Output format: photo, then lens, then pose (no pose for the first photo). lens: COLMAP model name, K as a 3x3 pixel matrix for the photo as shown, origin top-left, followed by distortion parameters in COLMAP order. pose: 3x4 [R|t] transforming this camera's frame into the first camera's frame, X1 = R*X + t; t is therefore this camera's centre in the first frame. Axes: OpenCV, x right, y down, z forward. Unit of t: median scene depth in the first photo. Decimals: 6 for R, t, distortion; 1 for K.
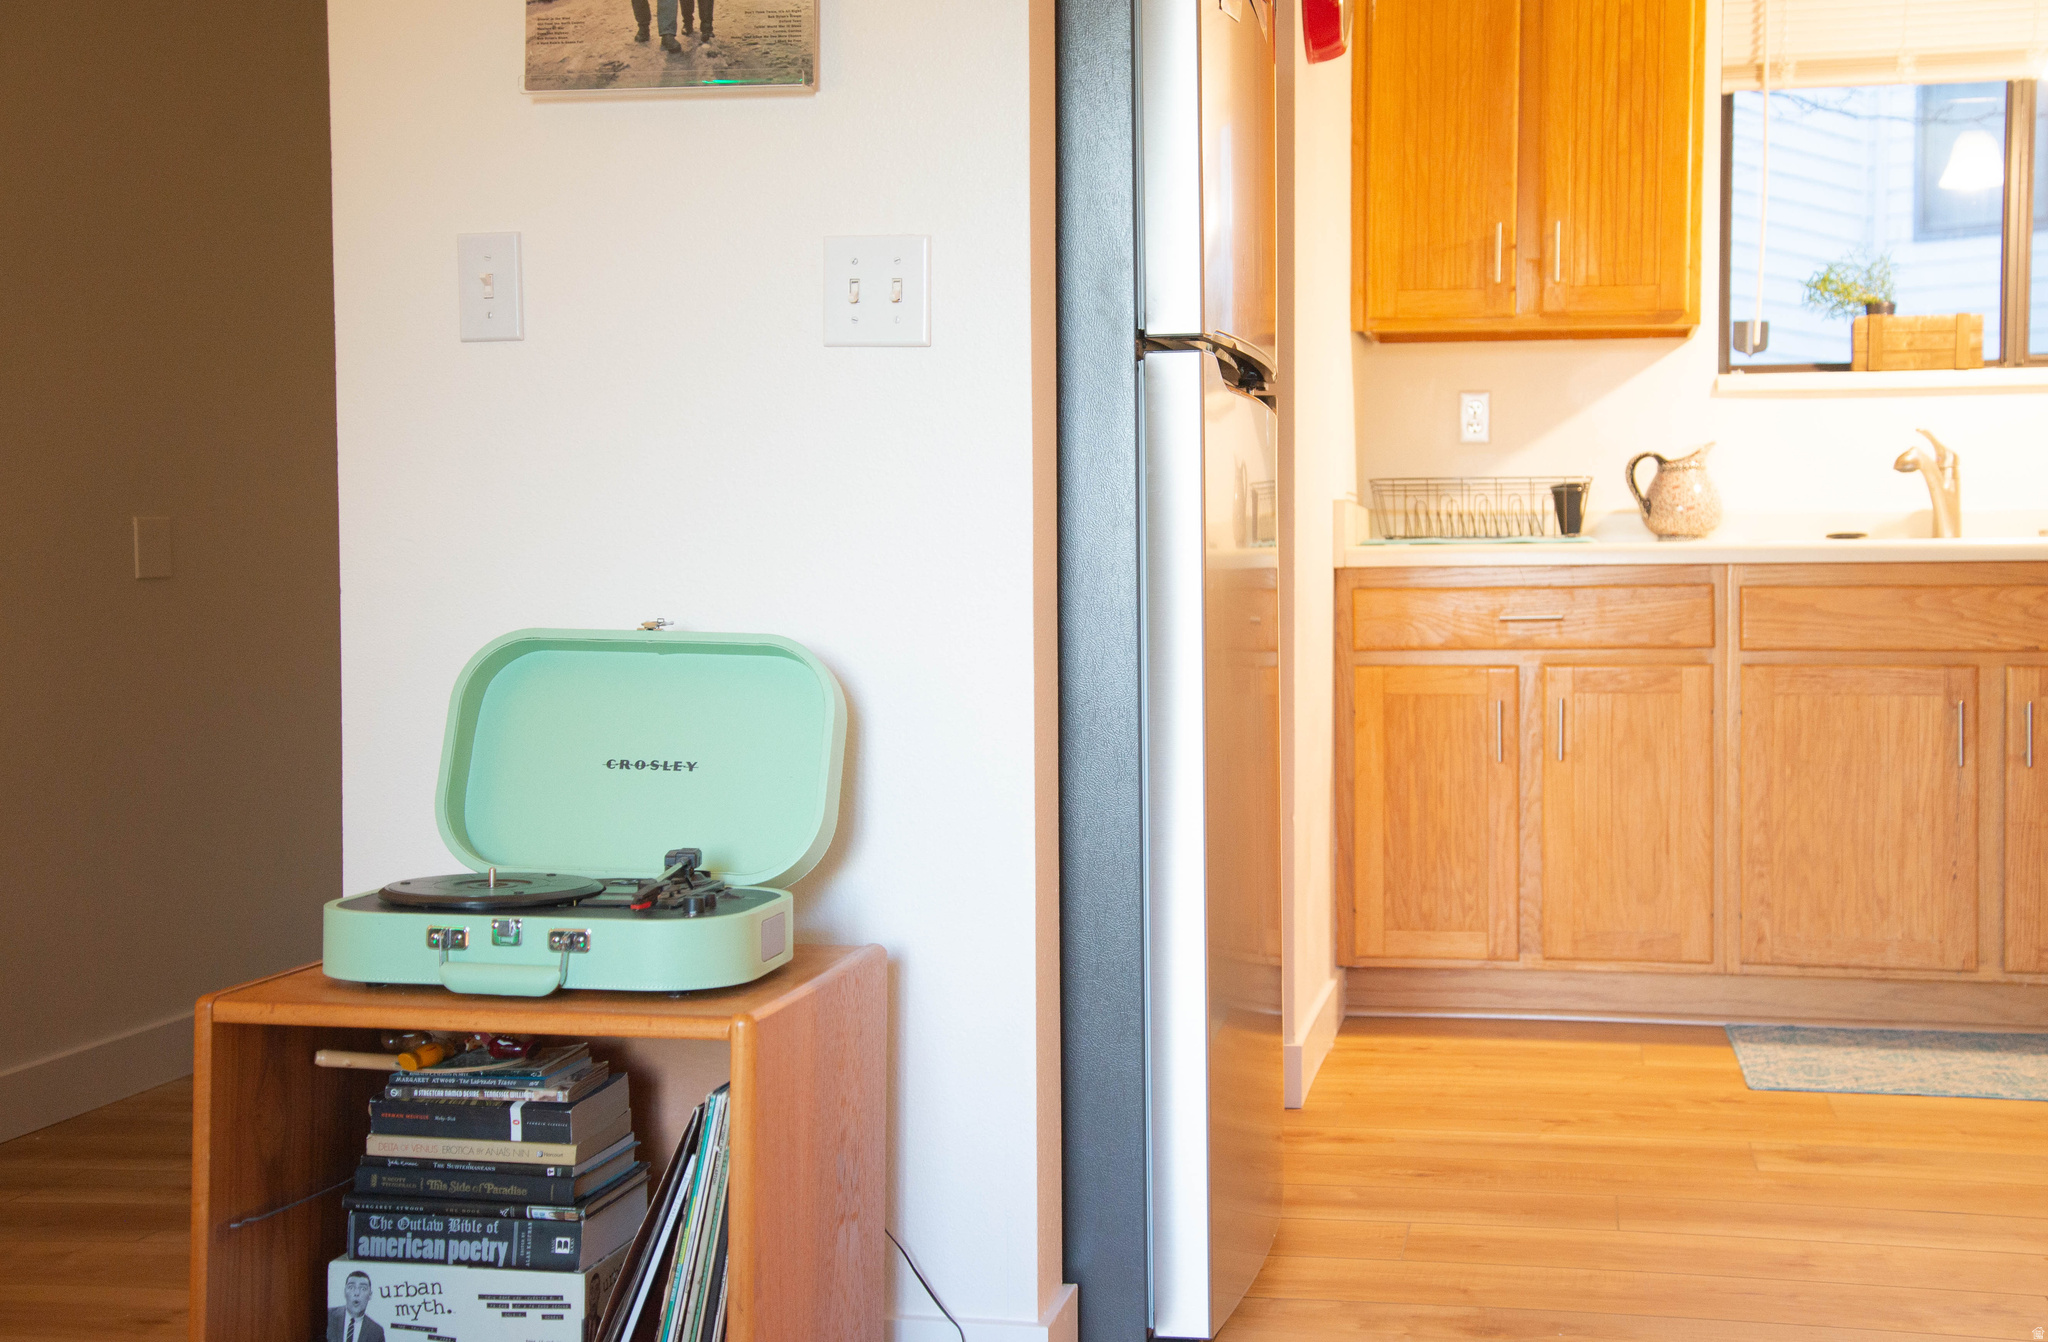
lens RADIAL K [[2588.7, 0, 1087.2], [0, 2588.7, 672.8], [0, 0, 1]] dist [0.024370, 0.248302]
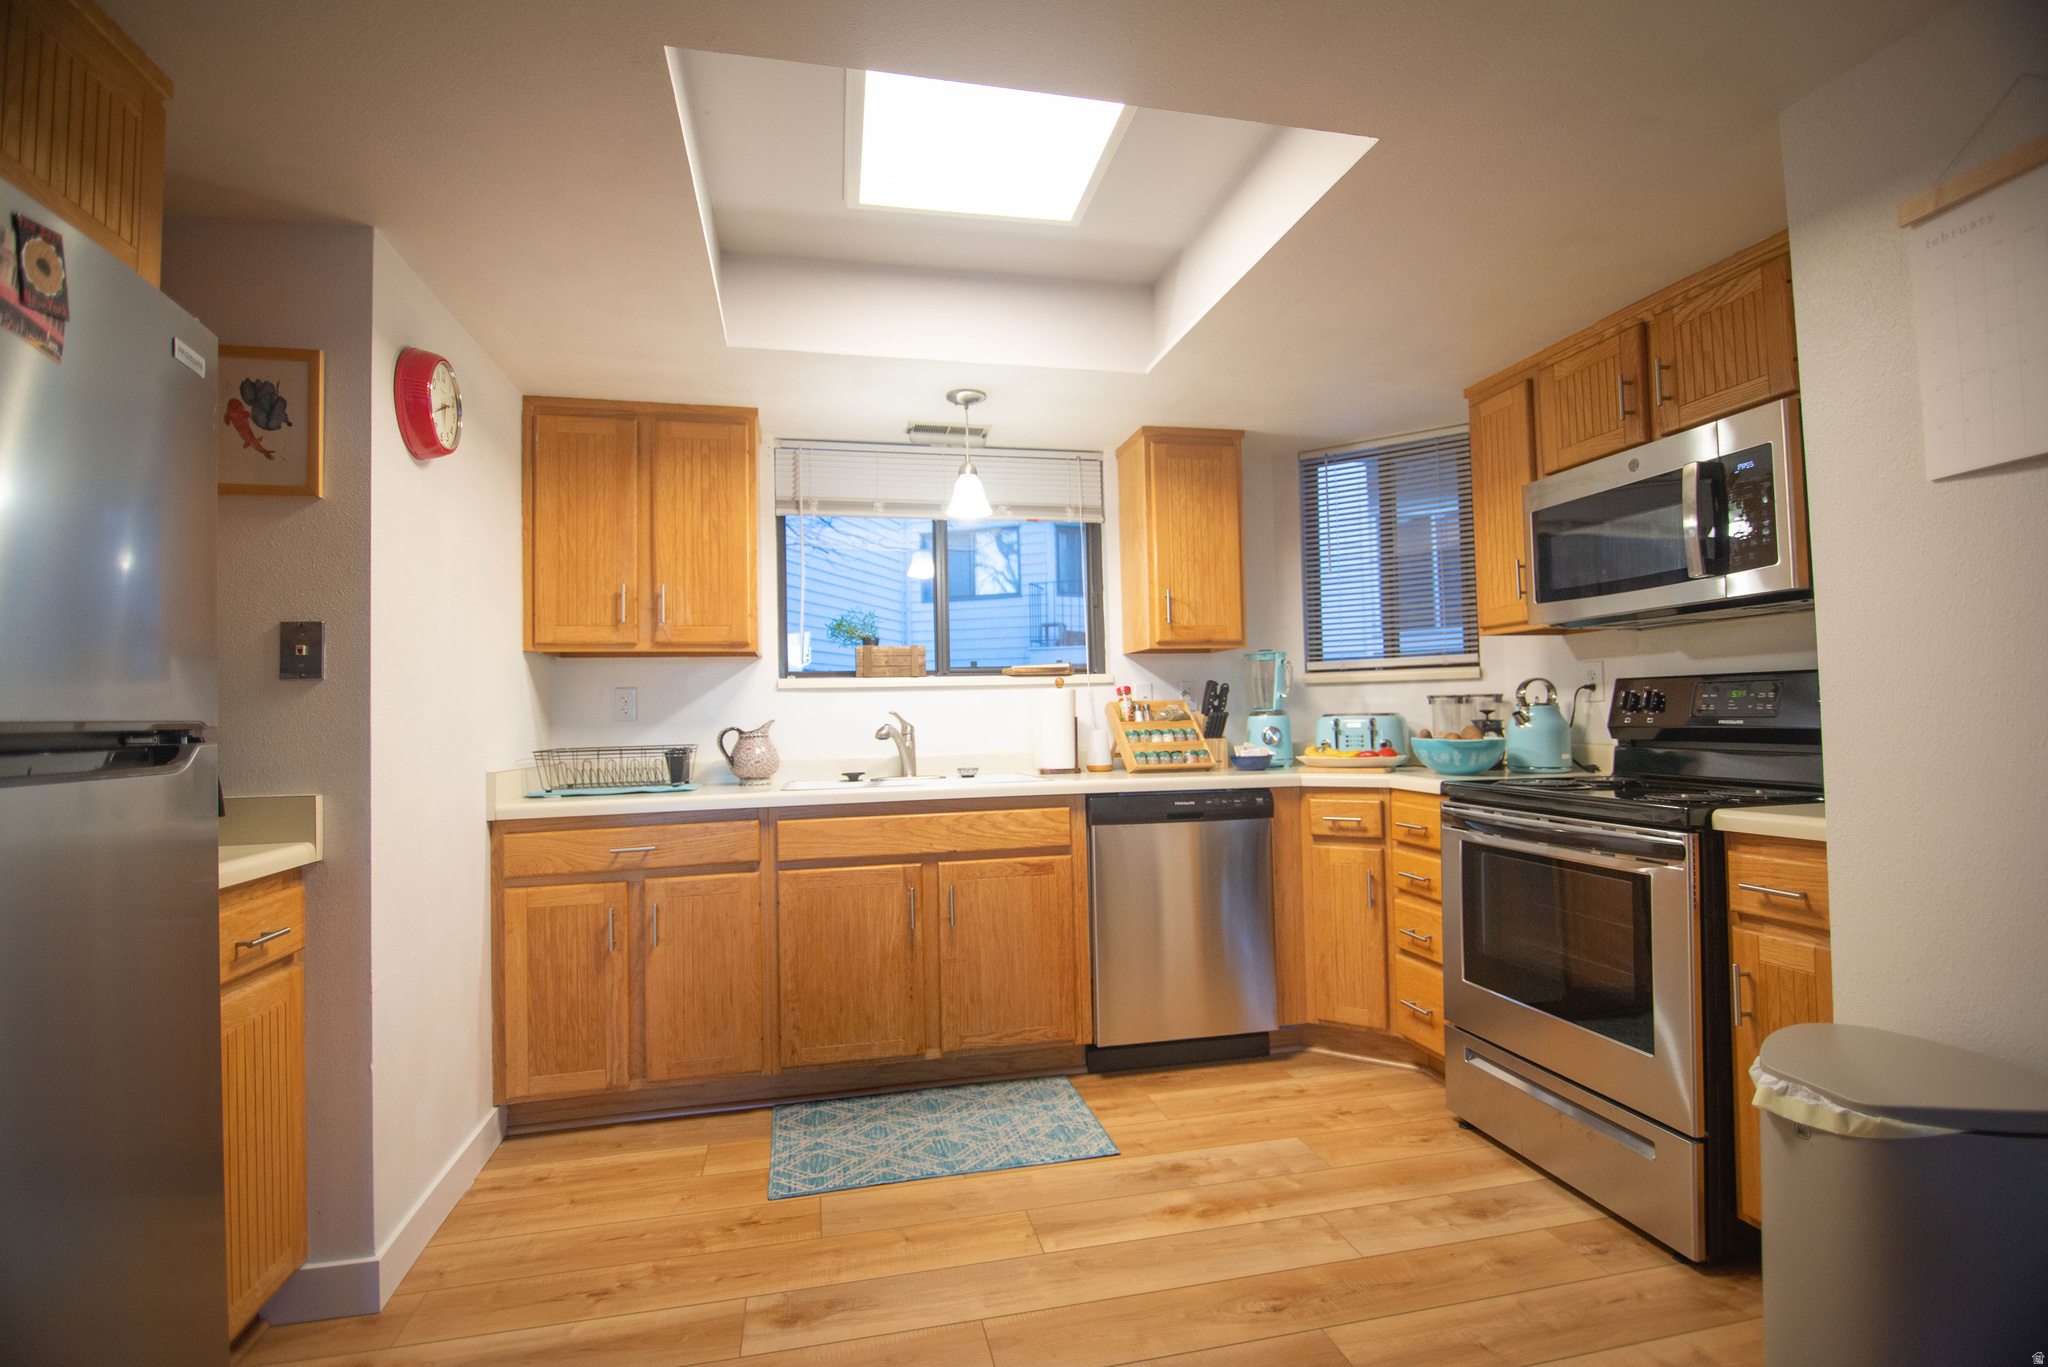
lens RADIAL K [[954.3, 0, 1024.0], [0, 954.3, 683.5], [0, 0, 1]] dist [-0.000273, -0.000090]
pose [[0.920041, -0.003278, 0.391809, 0.153636], [0.031498, 0.997347, -0.065619, -0.069057], [-0.390555, 0.072714, 0.917703, 0.385149]]
